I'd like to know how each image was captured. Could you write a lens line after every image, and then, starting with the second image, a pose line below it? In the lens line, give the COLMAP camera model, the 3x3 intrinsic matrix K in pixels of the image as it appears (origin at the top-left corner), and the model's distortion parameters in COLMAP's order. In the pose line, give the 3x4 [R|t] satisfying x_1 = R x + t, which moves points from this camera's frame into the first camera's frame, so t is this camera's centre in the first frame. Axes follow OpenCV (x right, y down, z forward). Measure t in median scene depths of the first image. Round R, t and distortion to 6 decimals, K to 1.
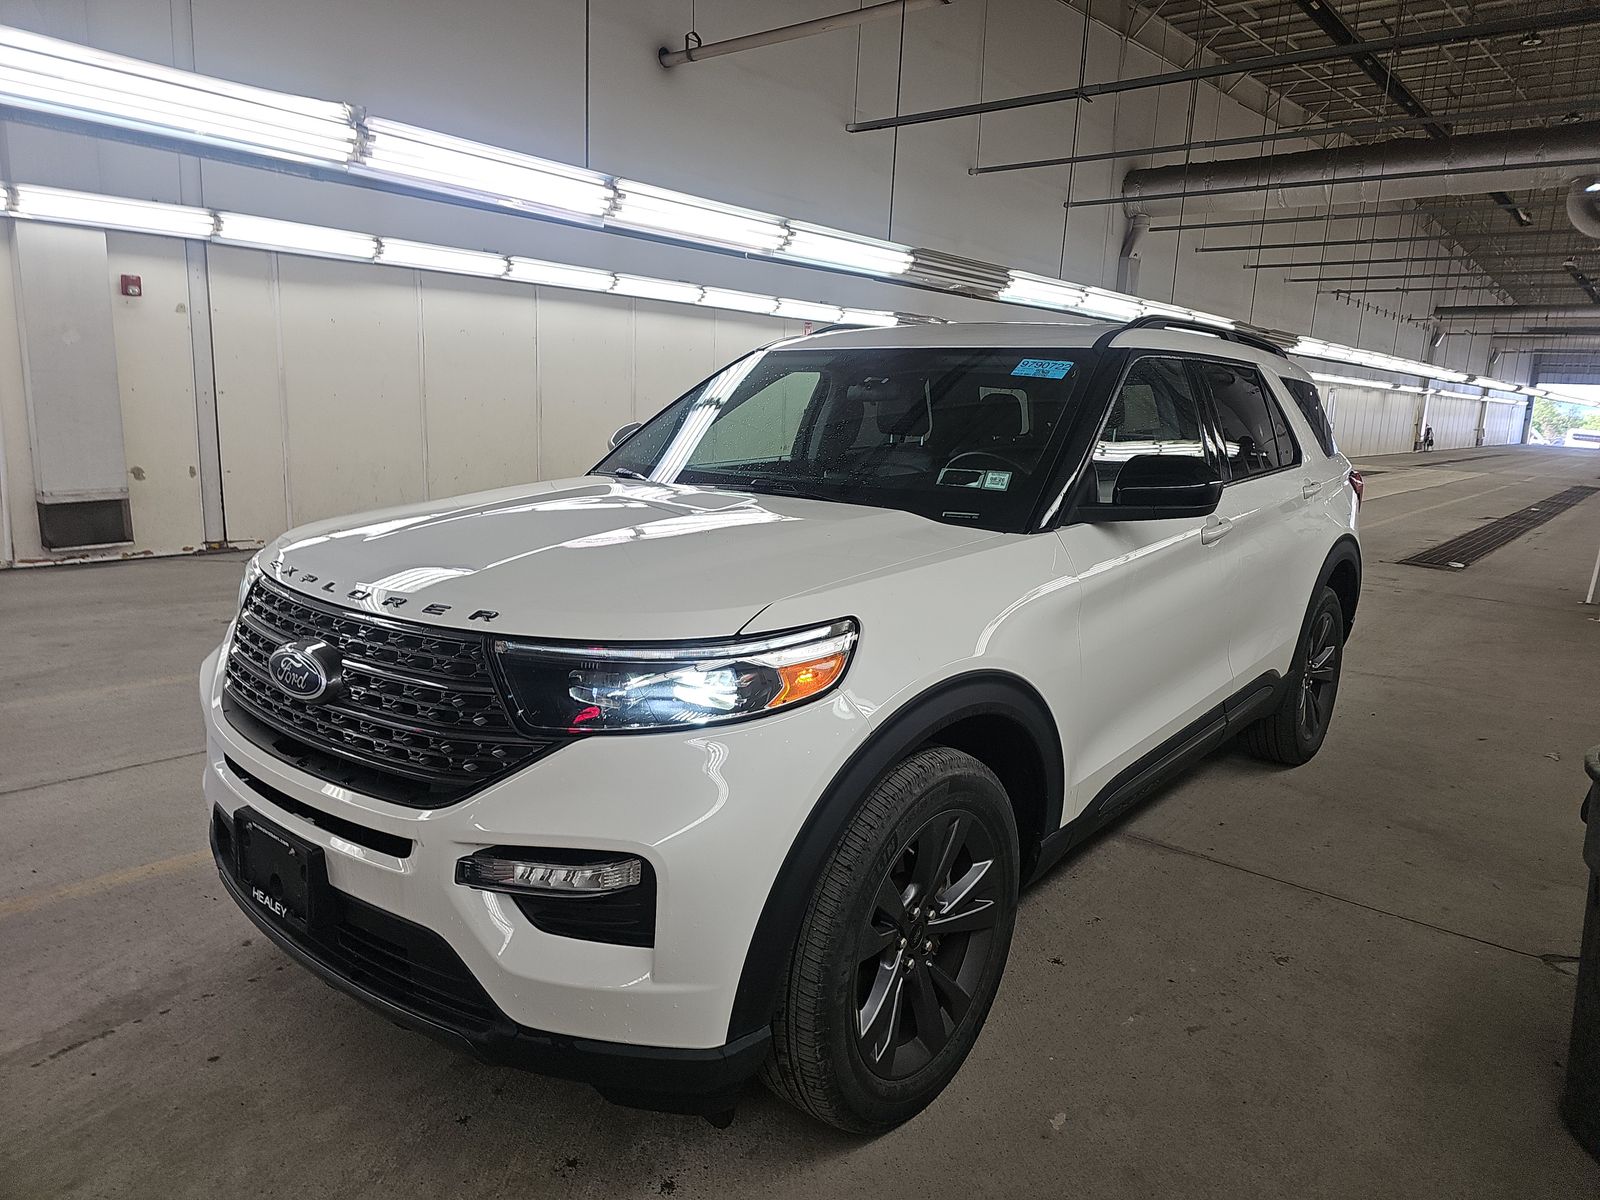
lens RADIAL K [[1083.5, 0, 793.8], [0, 1083.5, 609.2], [0, 0, 1]] dist [0.048181, -0.044088]
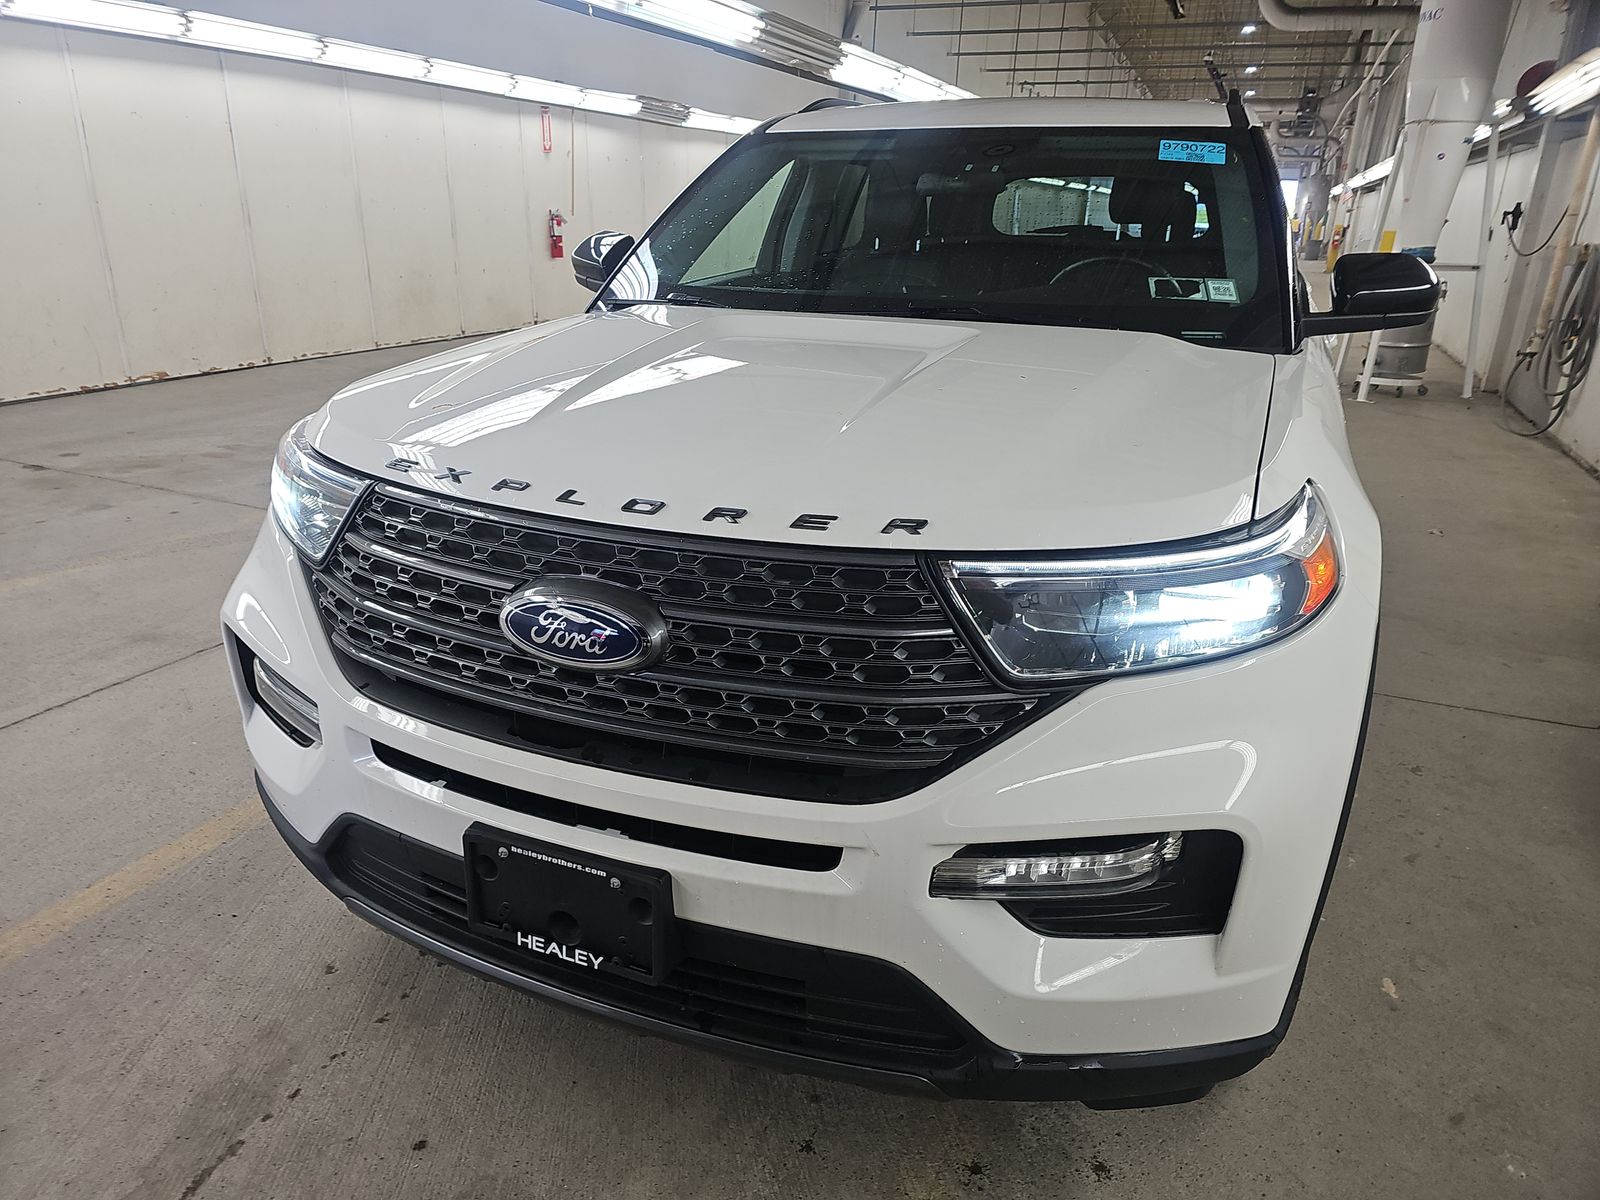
lens RADIAL K [[1083.5, 0, 826.4], [0, 1083.5, 632.3], [0, 0, 1]] dist [0.048181, -0.044088]
pose [[0.953938, -0.123607, 0.273358, -0.407898], [0.071009, 0.978314, 0.194574, -0.050382], [-0.291480, -0.166201, 0.942028, 0.269909]]
